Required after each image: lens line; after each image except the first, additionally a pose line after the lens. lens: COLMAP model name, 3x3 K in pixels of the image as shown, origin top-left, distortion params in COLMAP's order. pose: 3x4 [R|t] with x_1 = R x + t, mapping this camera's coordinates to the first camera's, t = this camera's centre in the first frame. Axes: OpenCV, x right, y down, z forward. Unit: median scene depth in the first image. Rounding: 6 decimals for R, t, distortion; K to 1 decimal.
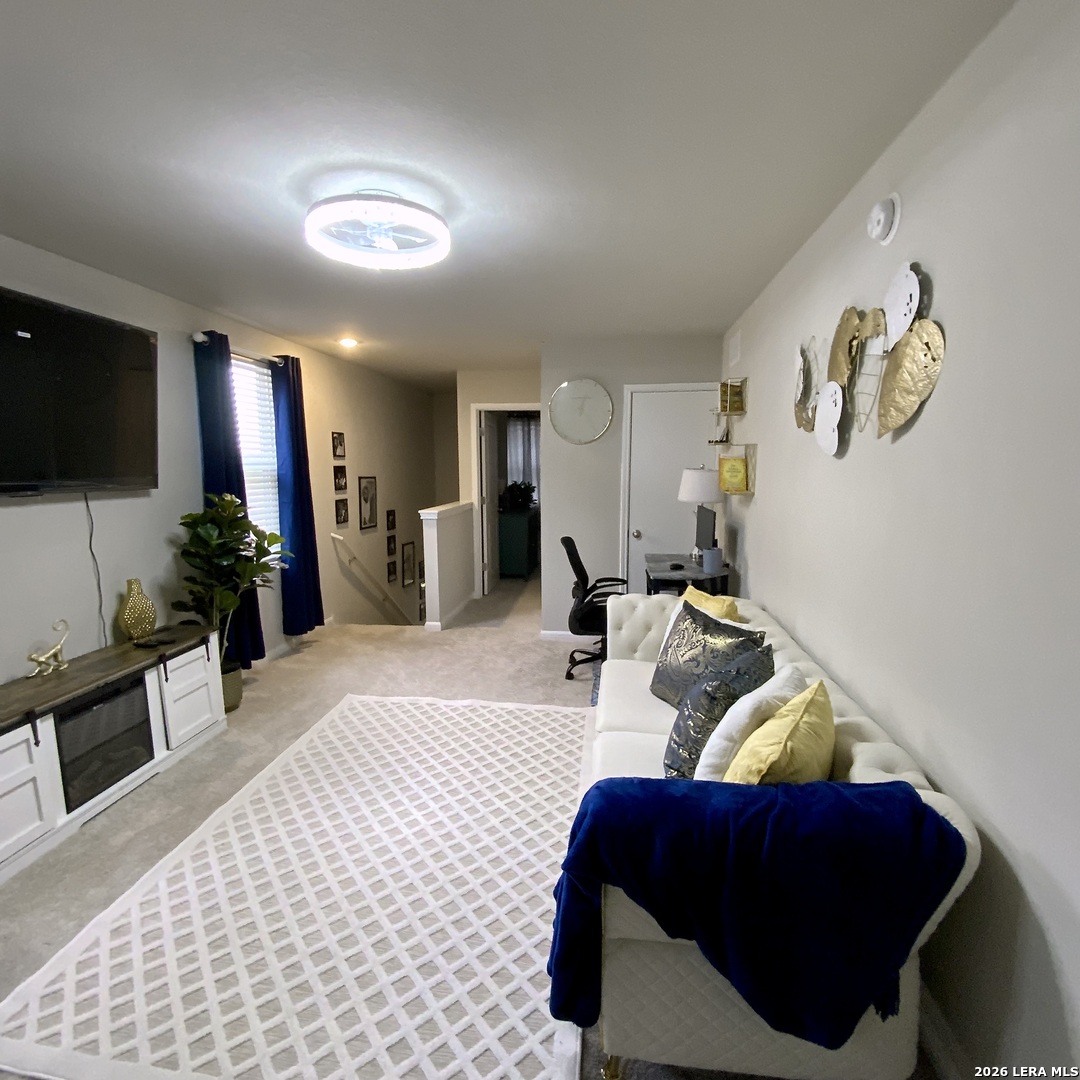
lens RADIAL K [[580.1, 0, 543.9], [0, 580.1, 540.1], [0, 0, 1]] dist [-0.001357, -0.001403]
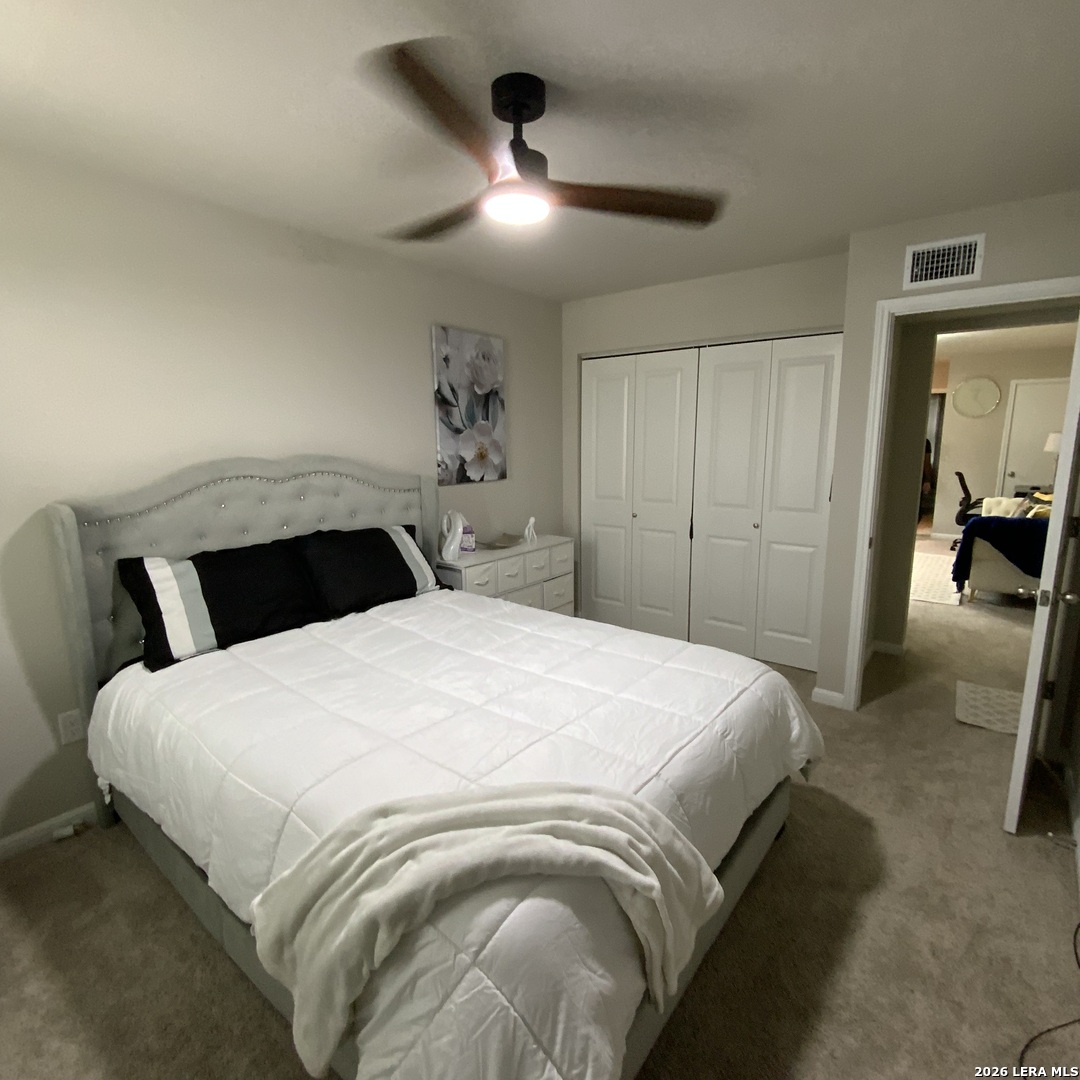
lens RADIAL K [[580.1, 0, 543.9], [0, 580.1, 540.1], [0, 0, 1]] dist [-0.001357, -0.001403]
pose [[0.855625, 0.086160, -0.510374, -0.113704], [-0.063791, 0.996084, 0.061213, 0.160822], [0.513650, -0.019818, 0.857771, -1.065358]]
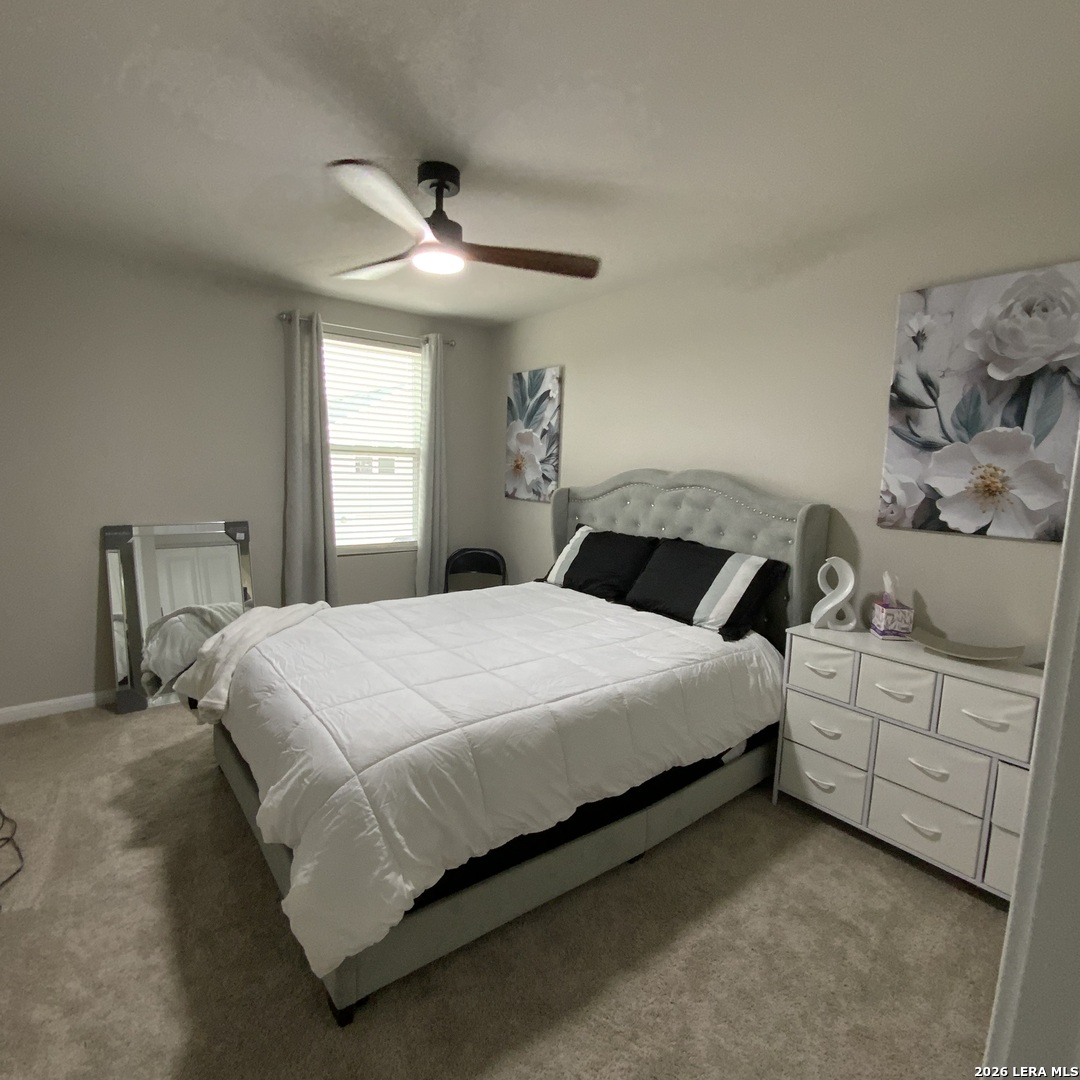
lens RADIAL K [[580.1, 0, 543.9], [0, 580.1, 540.1], [0, 0, 1]] dist [-0.001357, -0.001403]
pose [[-0.703812, 0.063499, -0.707542, 0.119408], [-0.129739, 0.967756, 0.215908, -0.105994], [0.698438, 0.243754, -0.672880, 1.449893]]
